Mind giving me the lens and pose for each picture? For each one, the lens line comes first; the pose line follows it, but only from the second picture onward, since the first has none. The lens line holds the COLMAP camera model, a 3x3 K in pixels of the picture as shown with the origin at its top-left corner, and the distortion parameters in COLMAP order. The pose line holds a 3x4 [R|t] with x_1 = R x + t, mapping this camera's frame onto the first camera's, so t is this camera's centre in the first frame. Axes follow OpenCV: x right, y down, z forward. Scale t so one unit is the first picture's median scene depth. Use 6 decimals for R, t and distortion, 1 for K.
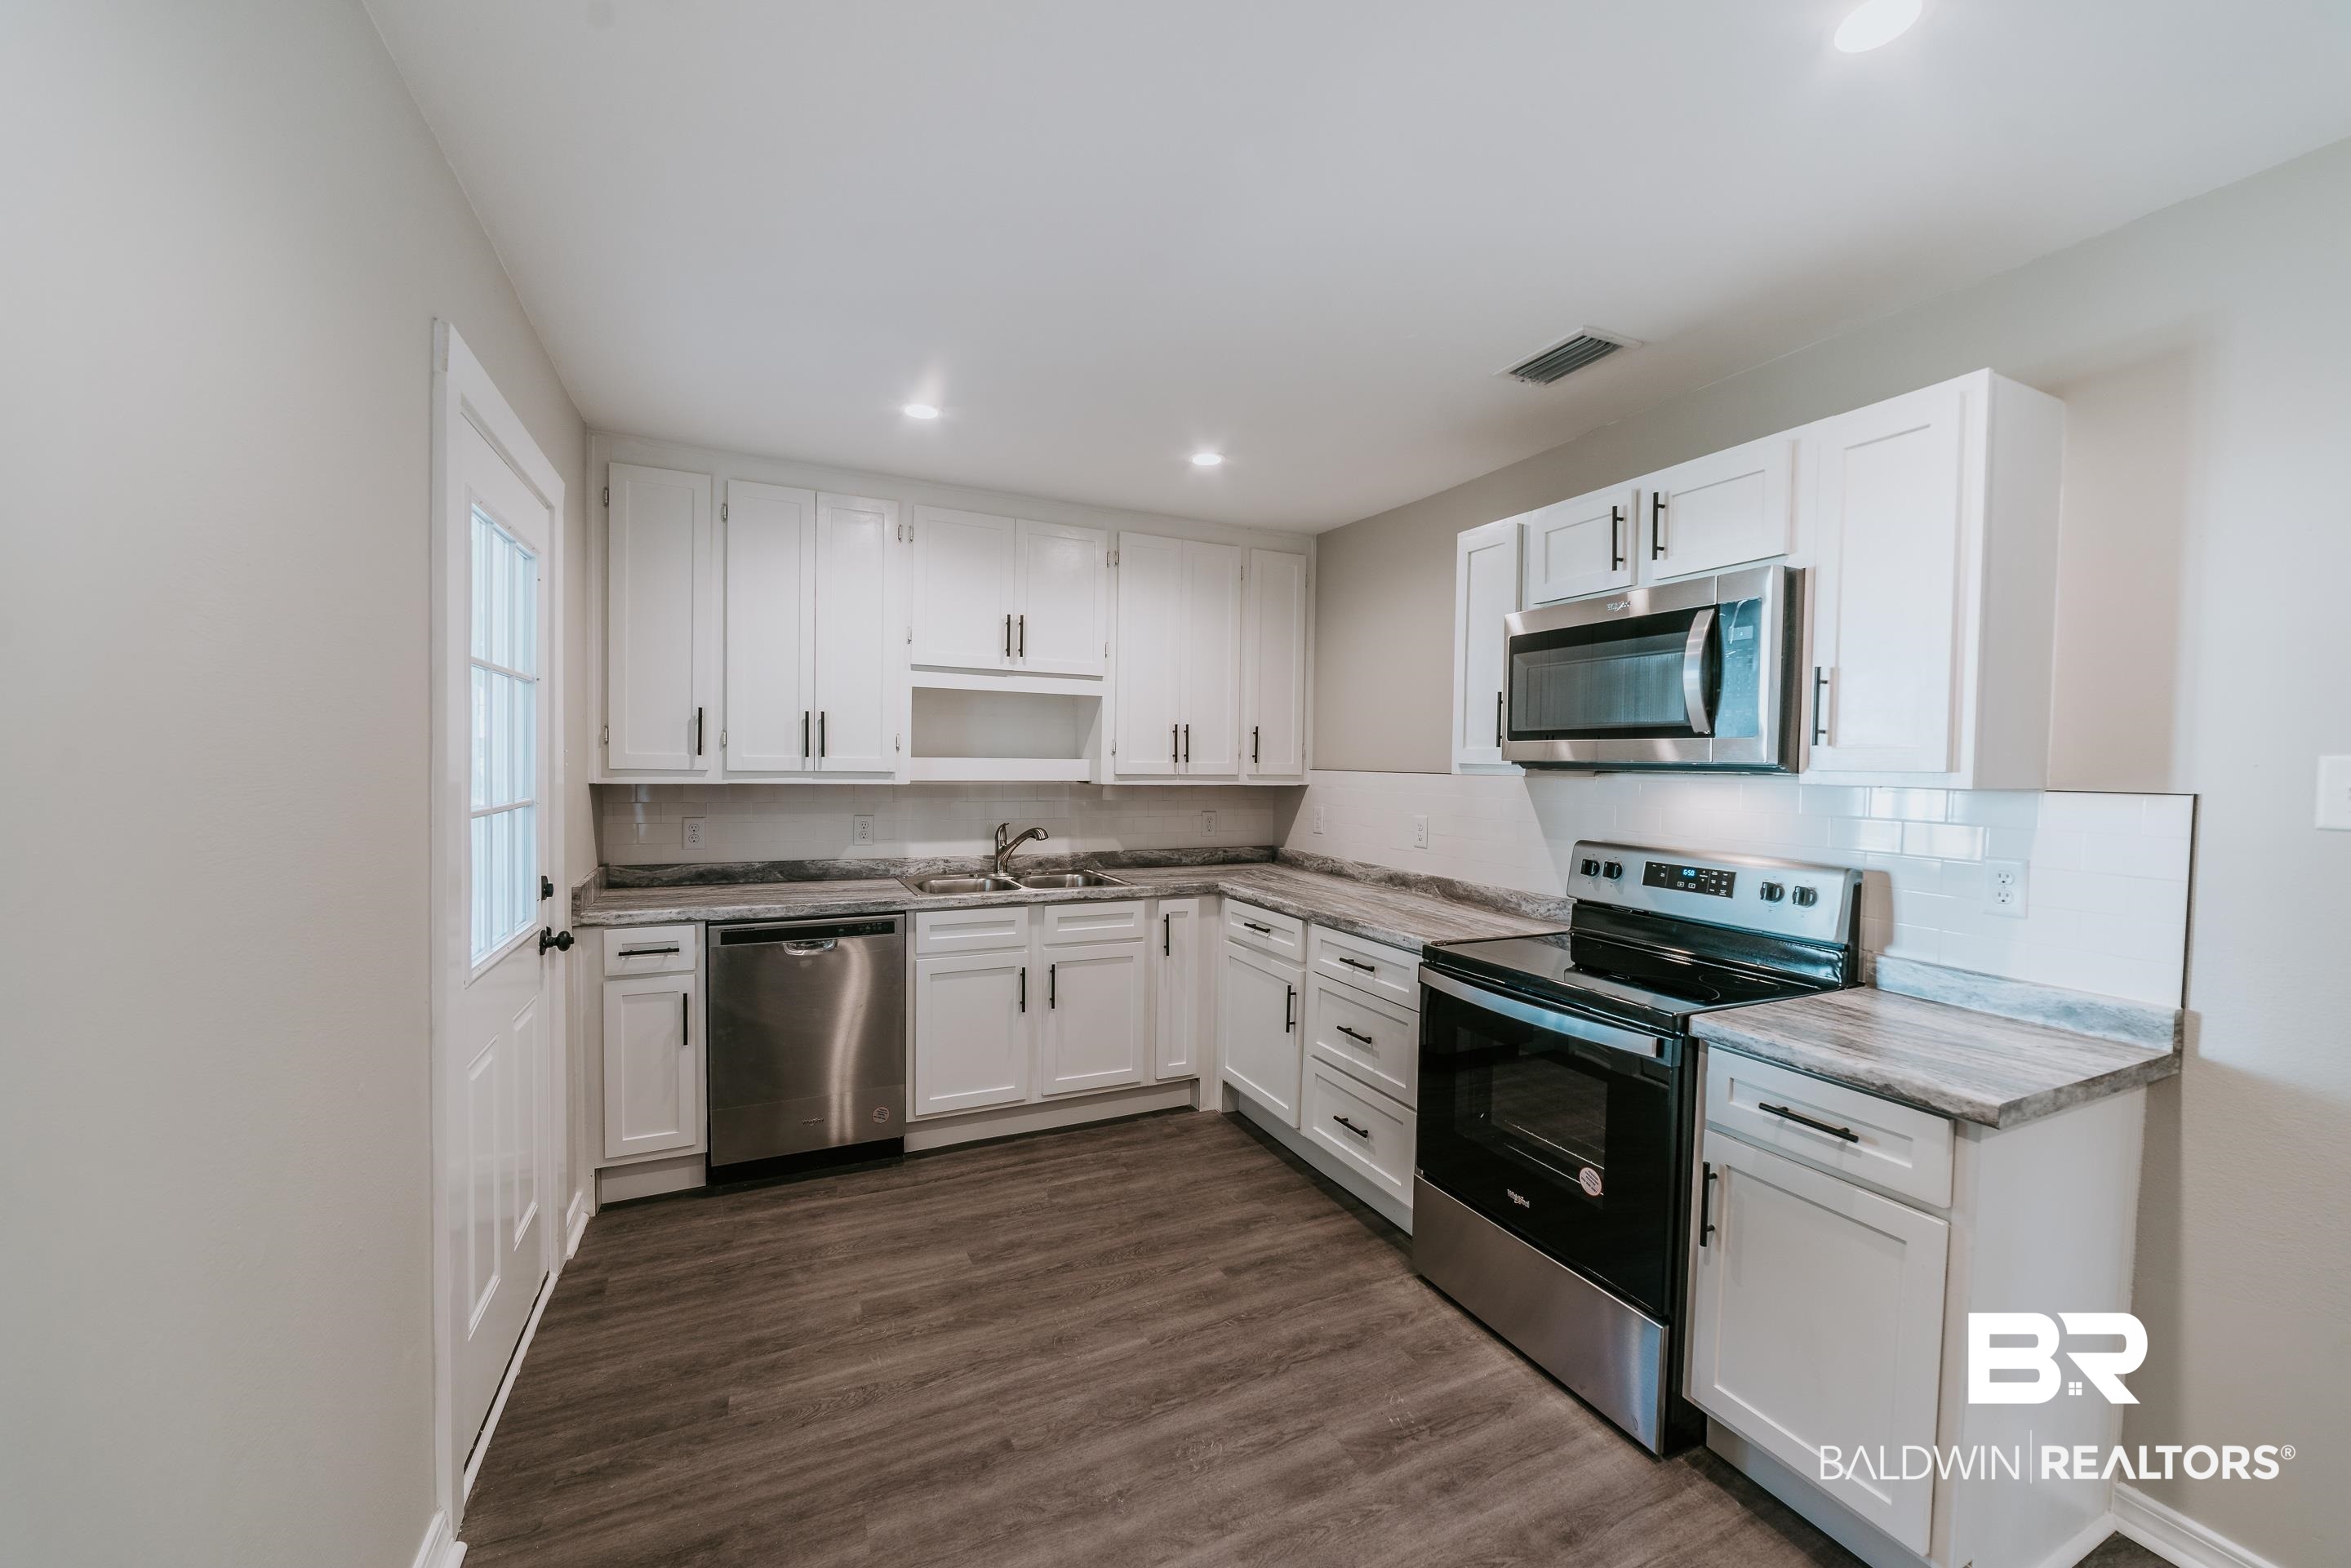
lens RADIAL K [[901.0, 0, 1180.3], [0, 901.0, 781.4], [0, 0, 1]] dist [-0.015491, 0.005840]
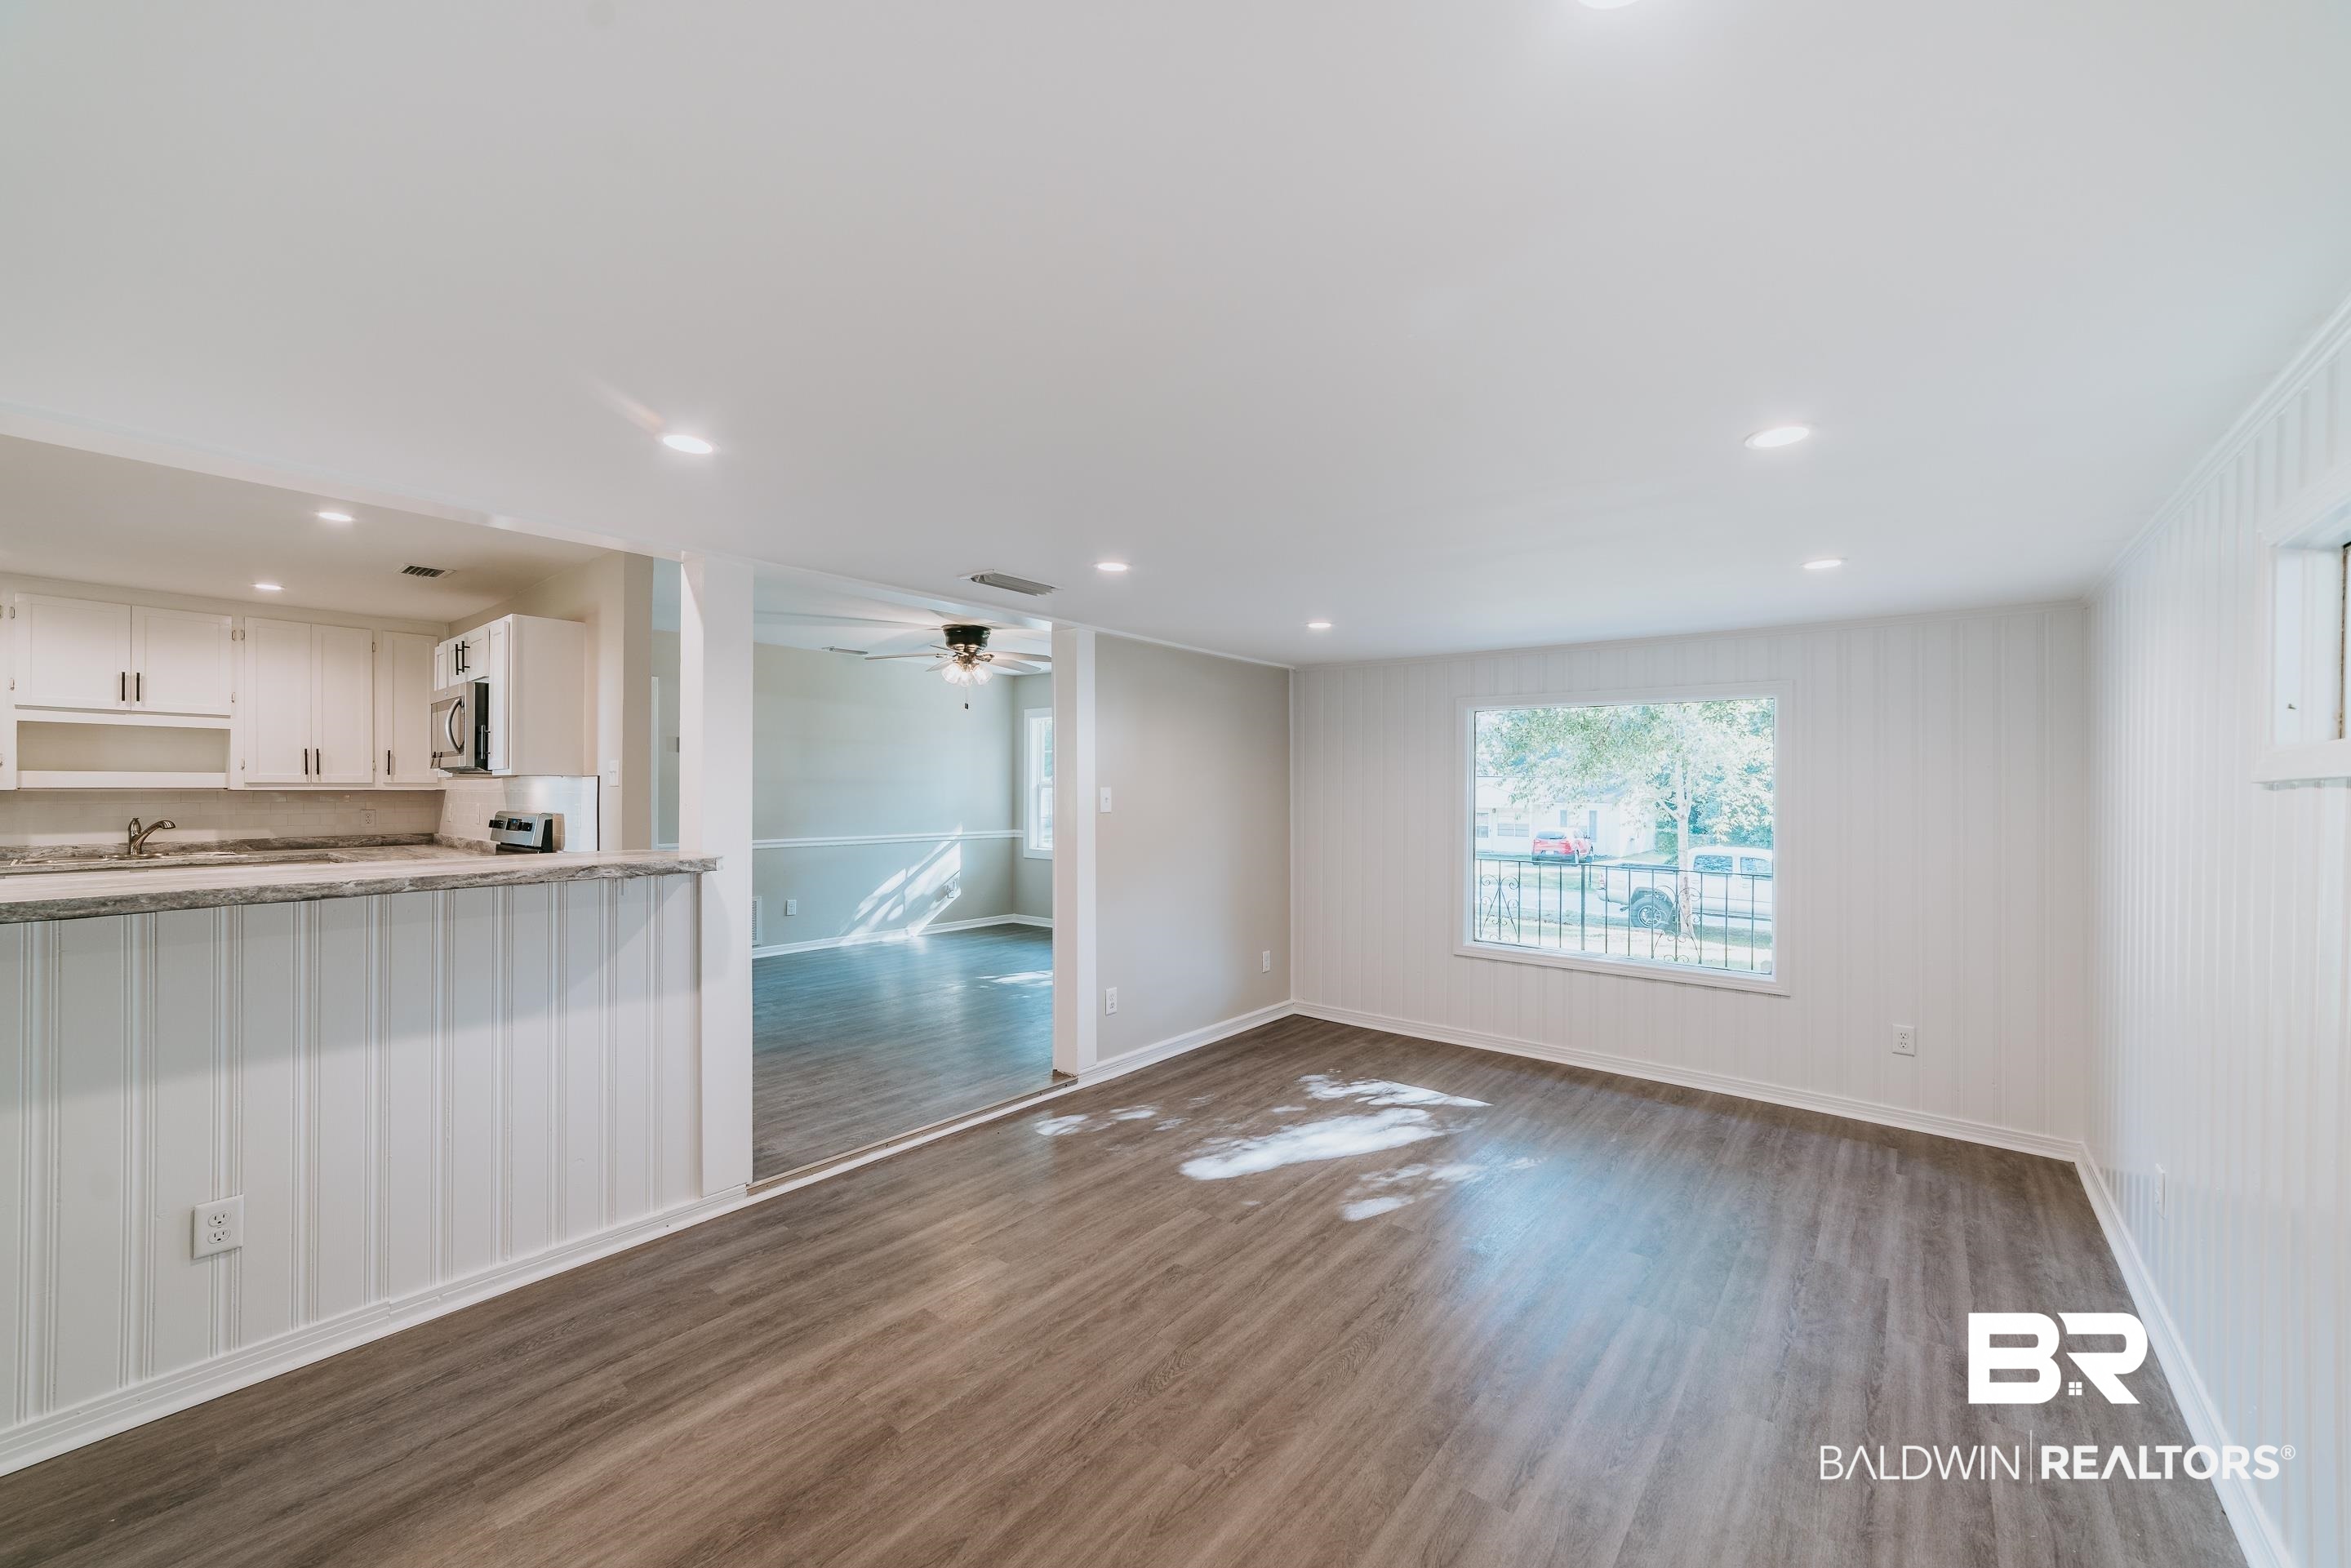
lens RADIAL K [[901.0, 0, 1200.1], [0, 901.0, 792.3], [0, 0, 1]] dist [-0.015491, 0.005840]
pose [[0.892884, -0.015460, 0.450022, 0.810056], [0.021410, 0.999738, -0.008136, 0.064671], [-0.449778, 0.016899, 0.892980, -1.207756]]
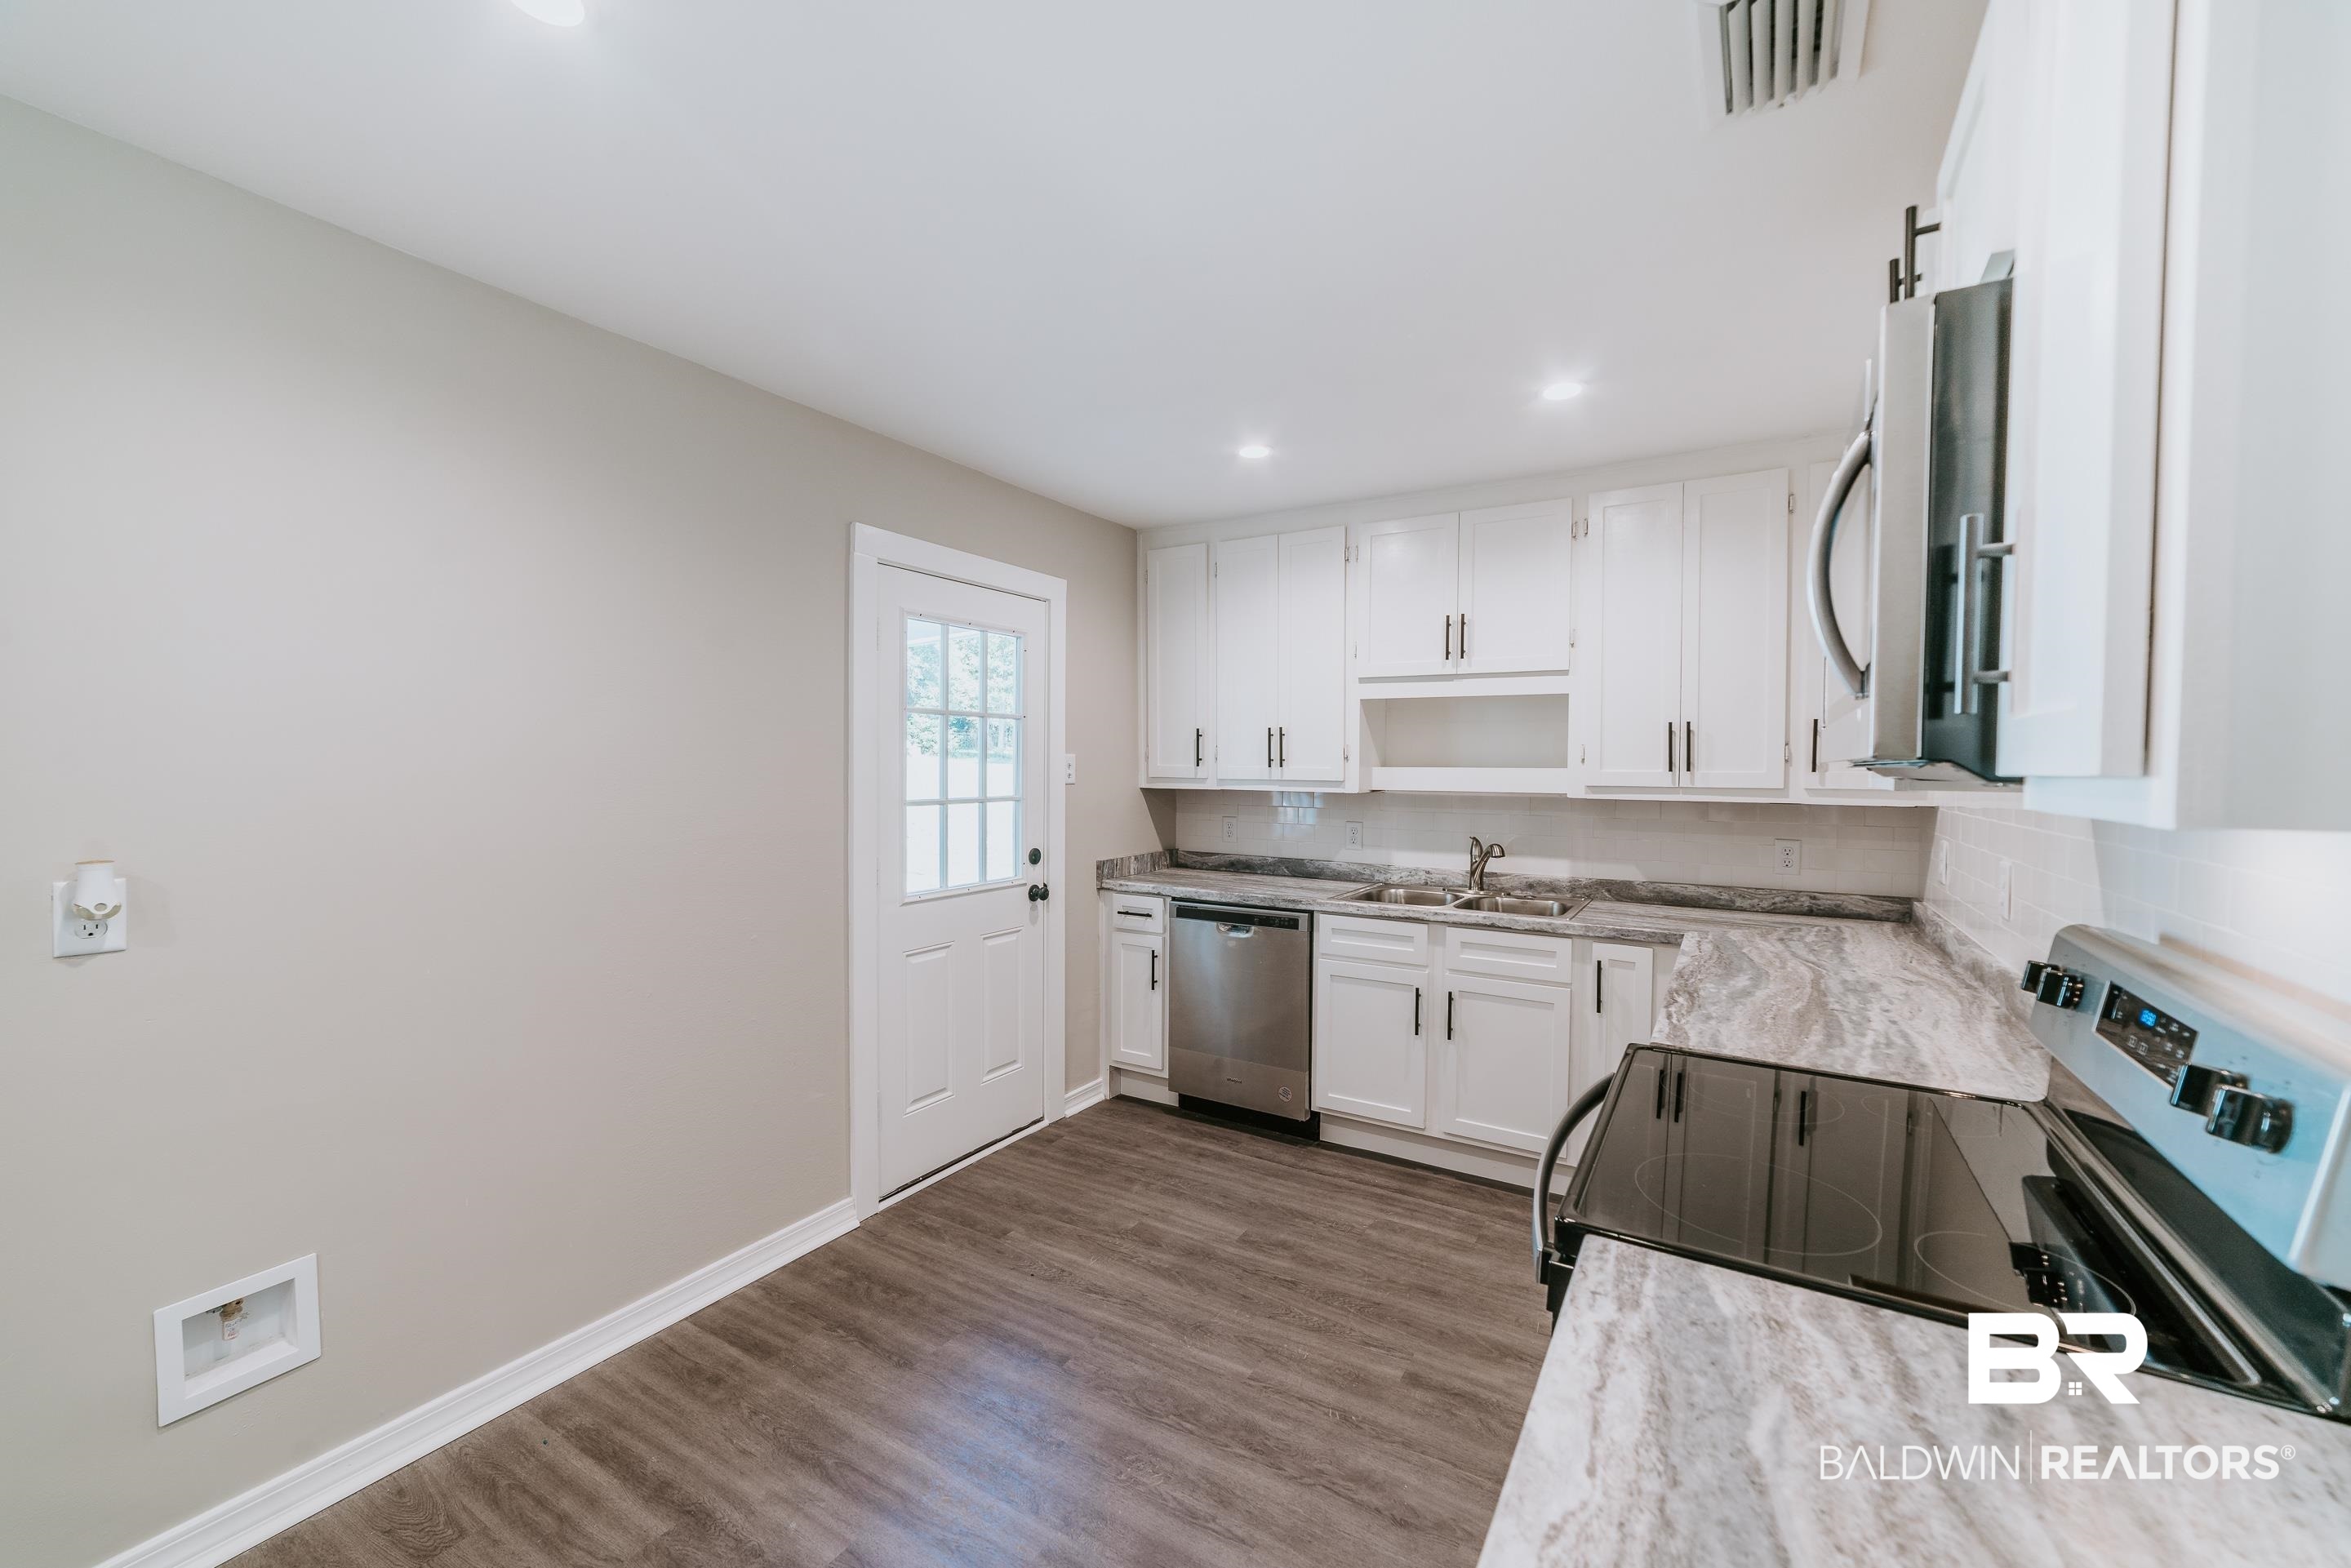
lens RADIAL K [[901.0, 0, 1190.5], [0, 901.0, 786.3], [0, 0, 1]] dist [-0.015491, 0.005840]
pose [[0.551573, 0.008554, -0.834083, 0.516238], [-0.017240, 0.999851, -0.001147, -0.000295], [0.833948, 0.015012, 0.551638, 0.294560]]
